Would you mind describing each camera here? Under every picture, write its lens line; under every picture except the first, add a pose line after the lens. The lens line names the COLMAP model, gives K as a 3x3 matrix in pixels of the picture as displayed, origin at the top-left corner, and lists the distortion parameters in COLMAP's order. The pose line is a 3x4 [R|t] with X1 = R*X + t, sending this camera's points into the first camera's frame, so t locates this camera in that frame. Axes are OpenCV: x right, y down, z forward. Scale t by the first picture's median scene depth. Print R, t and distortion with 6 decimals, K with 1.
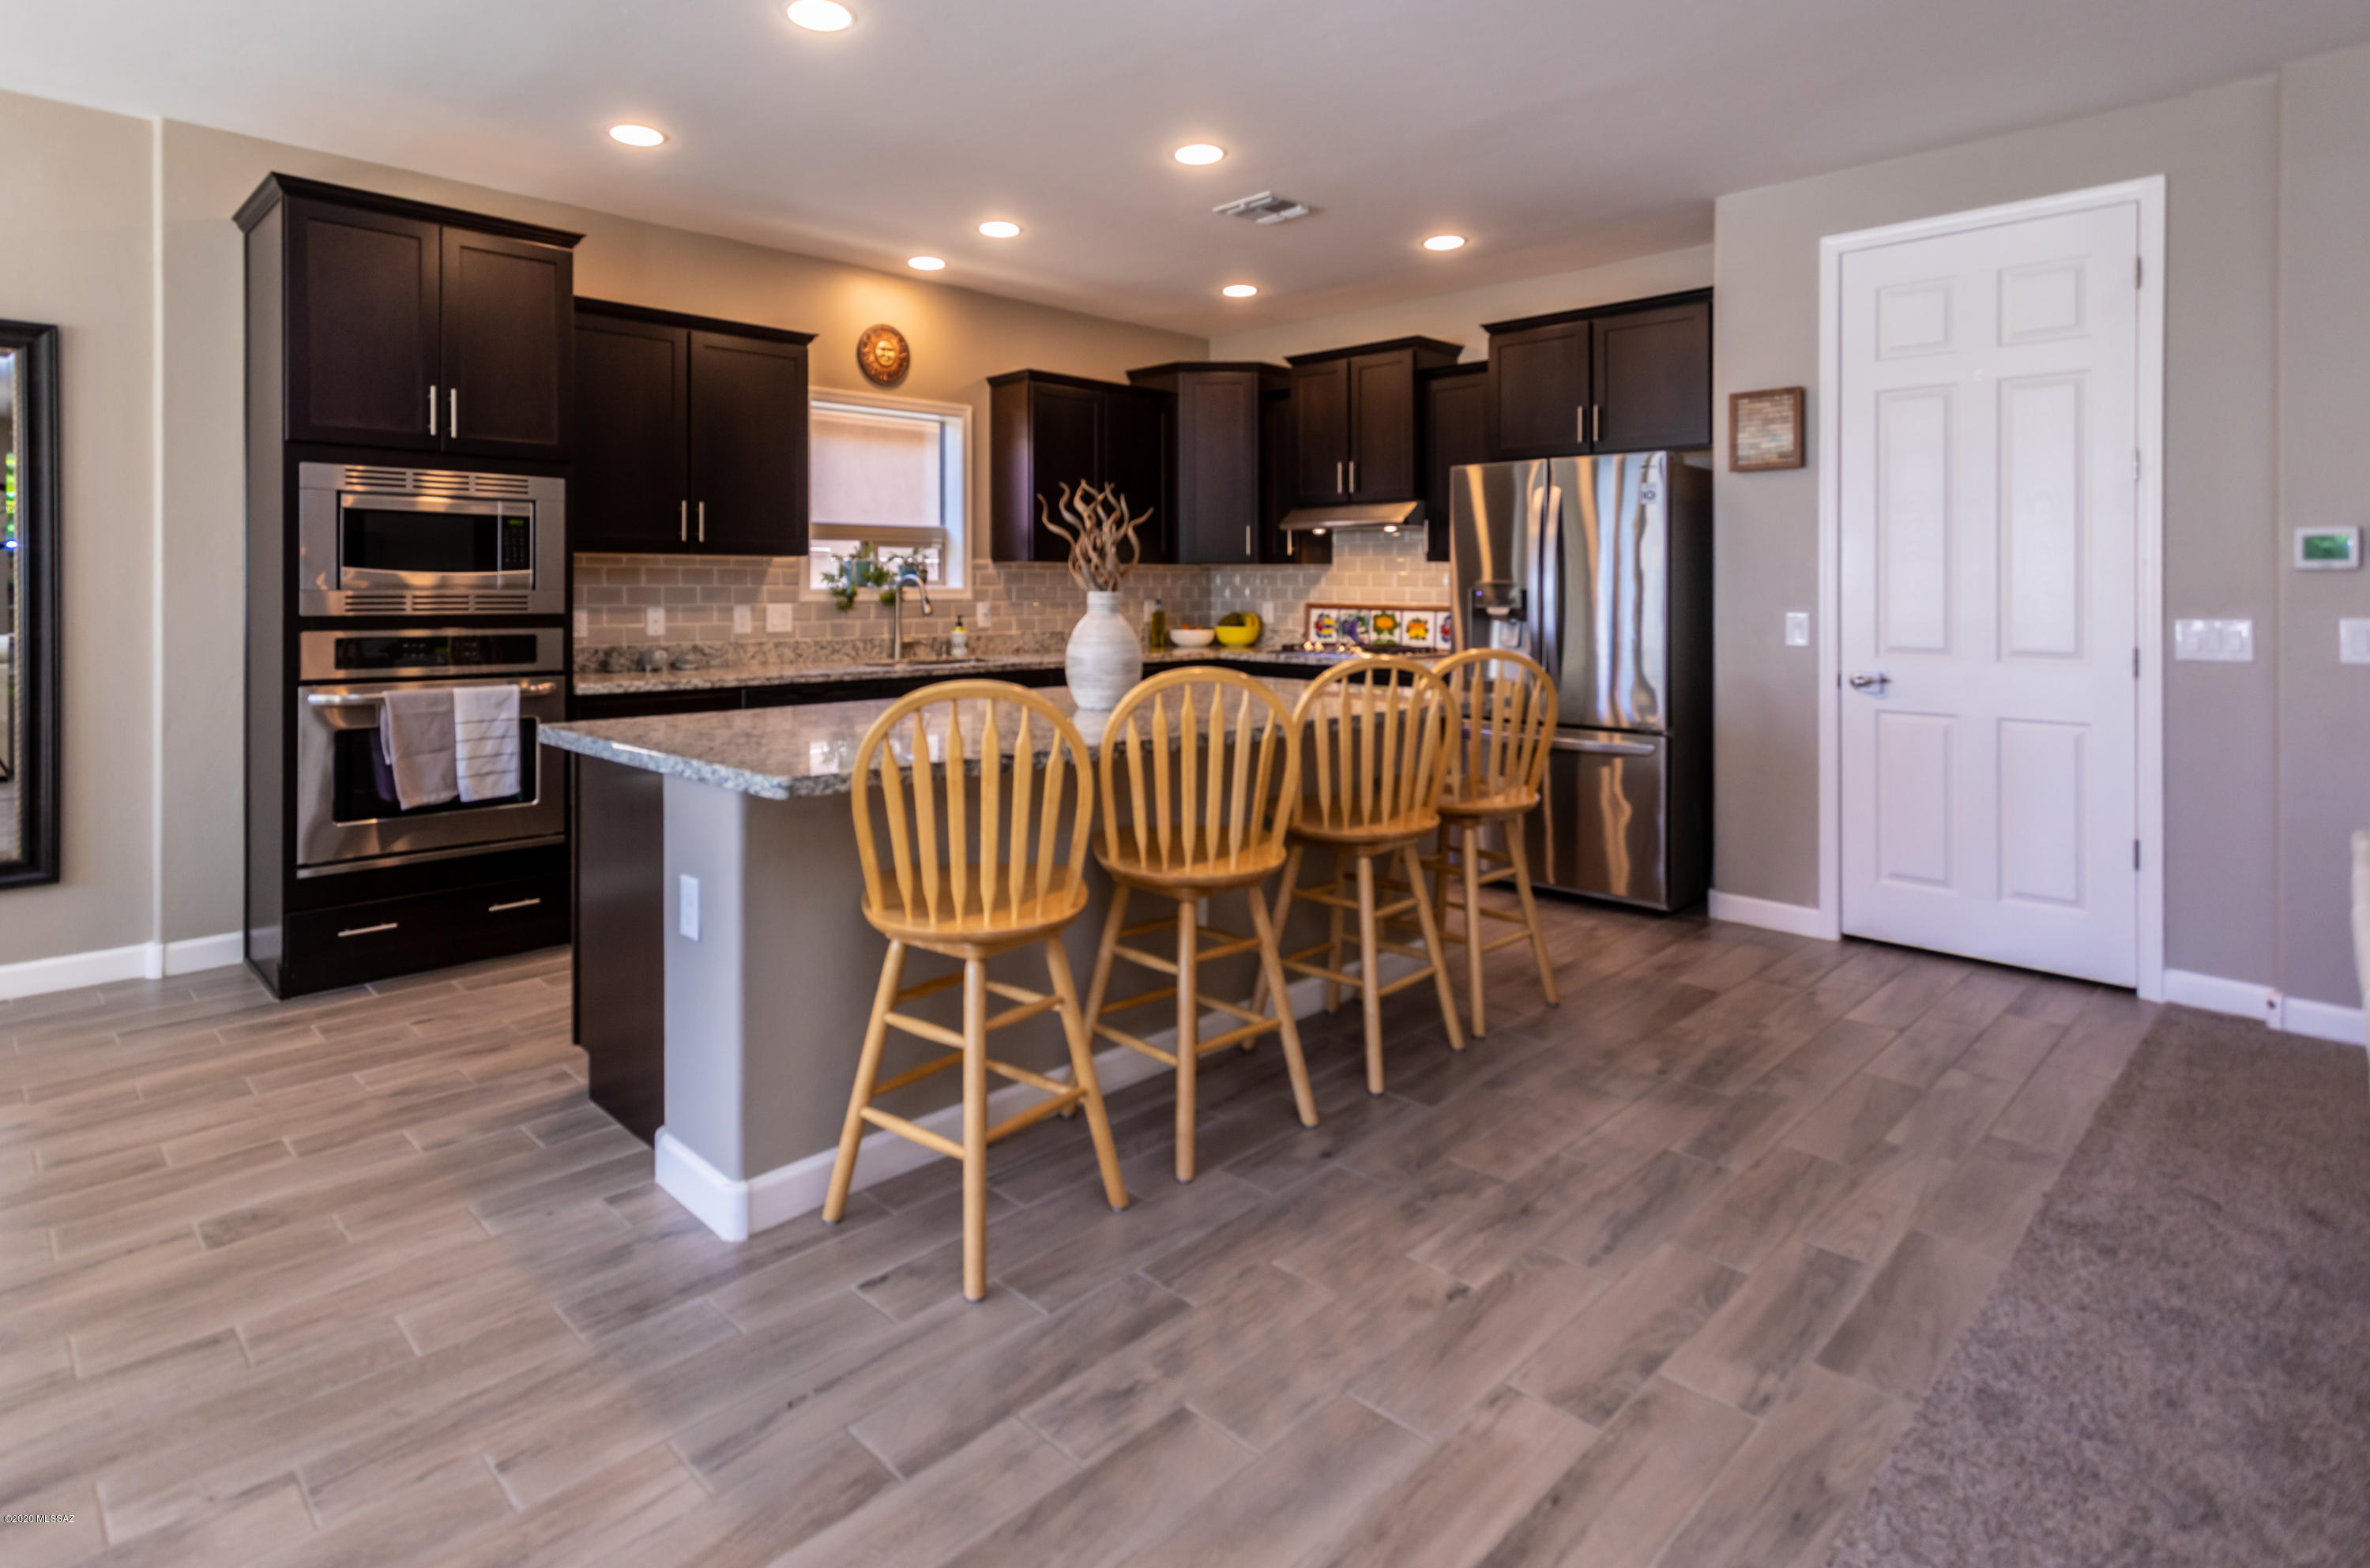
lens RADIAL K [[1213.1, 0, 1105.7], [0, 1213.1, 602.4], [0, 0, 1]] dist [0.001728, 0.000474]
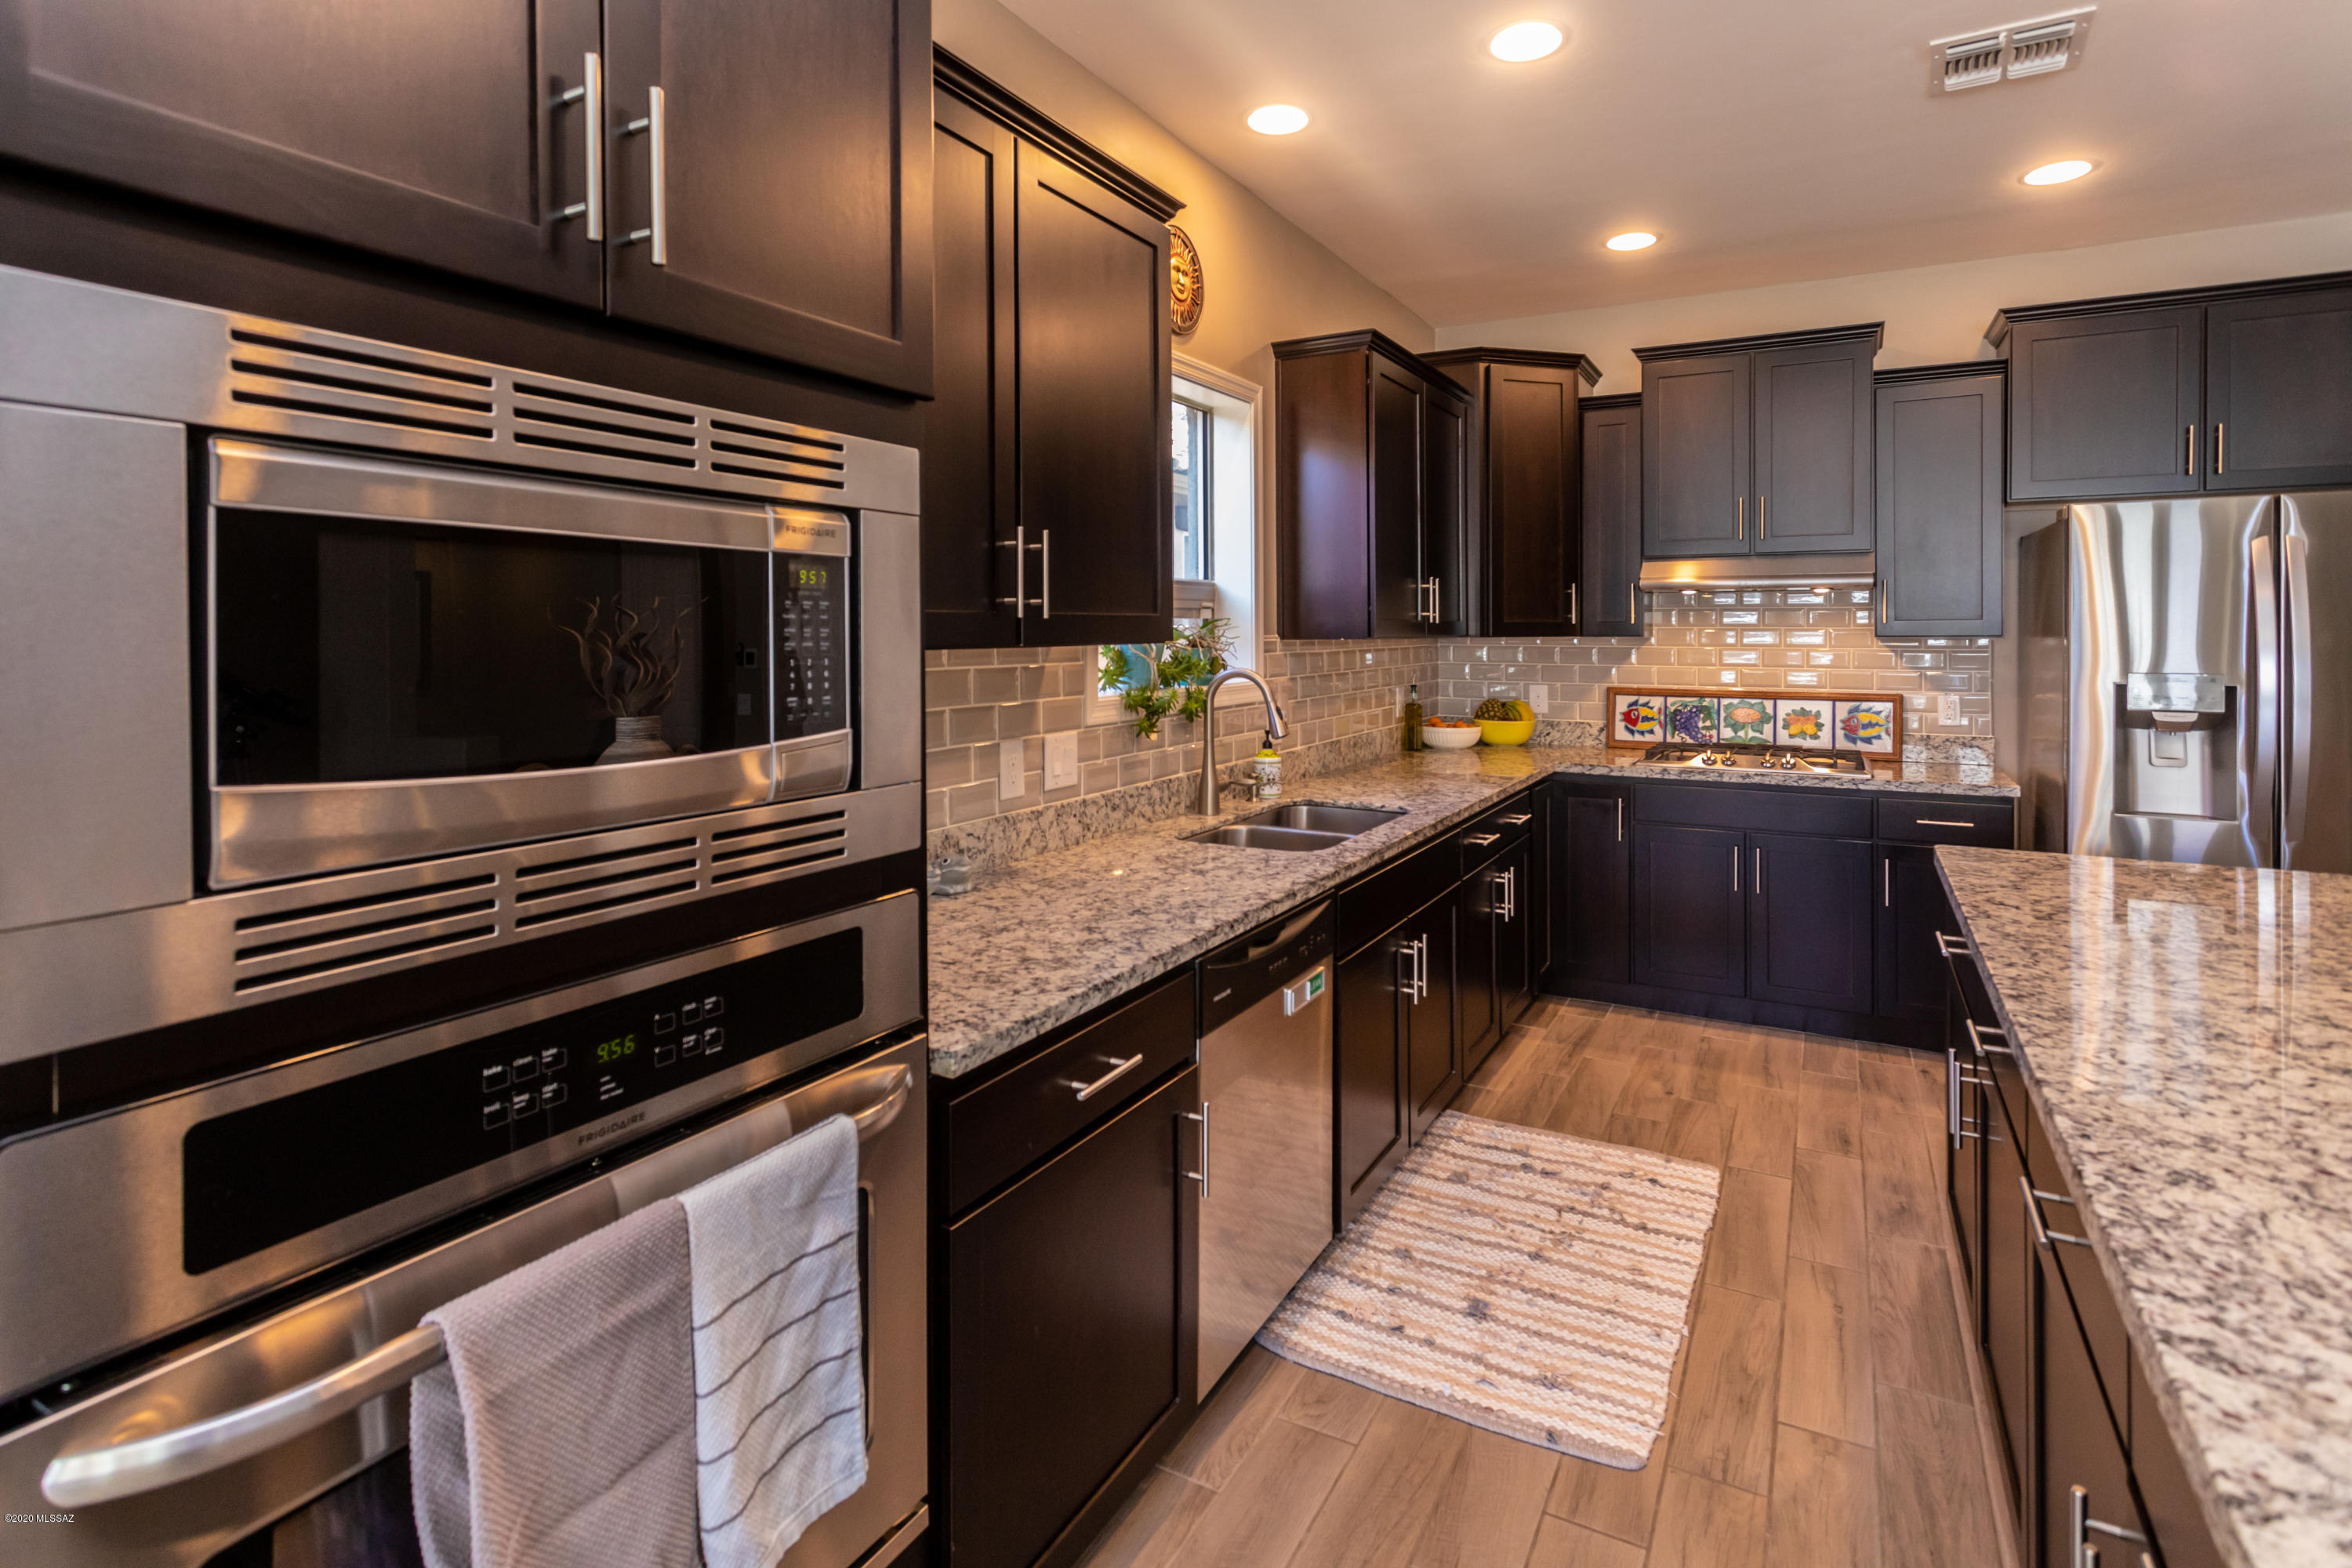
lens RADIAL K [[1145.8, 0, 1213.3], [0, 1145.8, 647.9], [0, 0, 1]] dist [-0.001558, 0.002950]
pose [[0.948526, -0.009593, 0.316554, -0.371341], [0.008618, 0.999953, 0.004481, -0.037382], [-0.316582, -0.001523, 0.948564, 0.532273]]
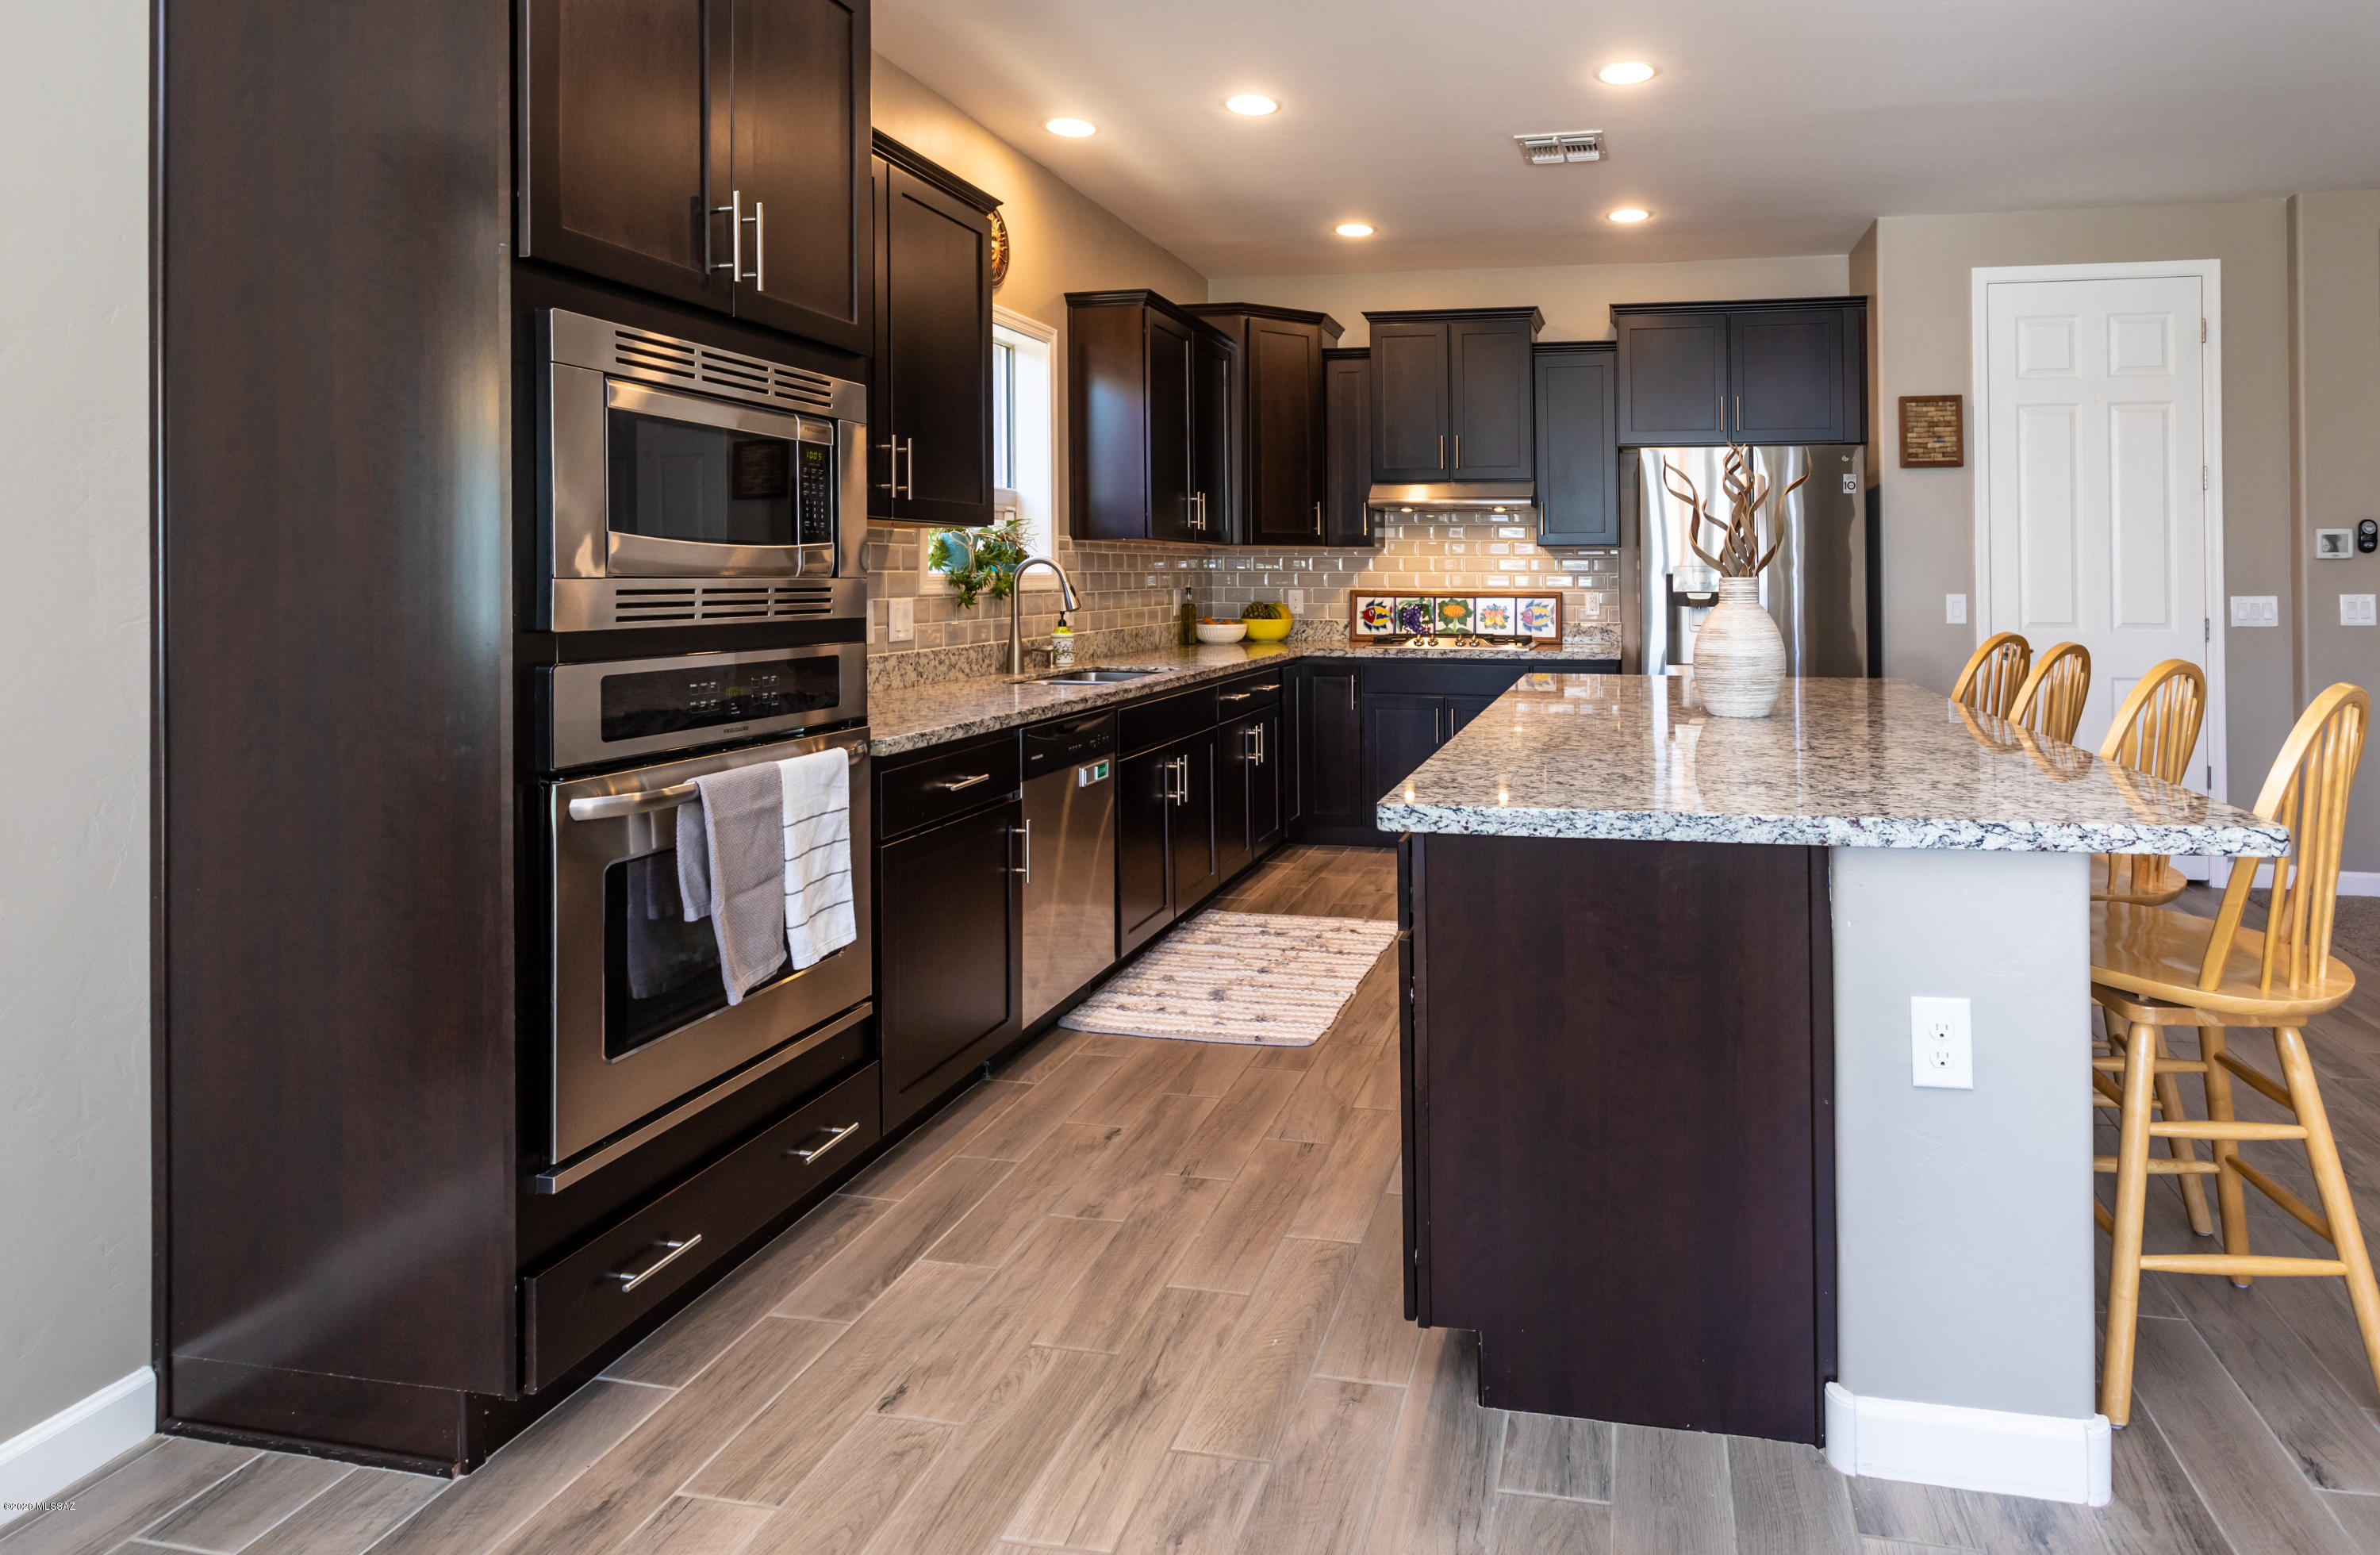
lens RADIAL K [[1284.9, 0, 1375.0], [0, 1284.9, 596.7], [0, 0, 1]] dist [-0.001074, 0.000613]
pose [[0.814556, -0.011493, 0.579971, -0.477893], [0.008420, 0.999933, 0.007989, -0.003117], [-0.580023, -0.001624, 0.814598, 0.284803]]
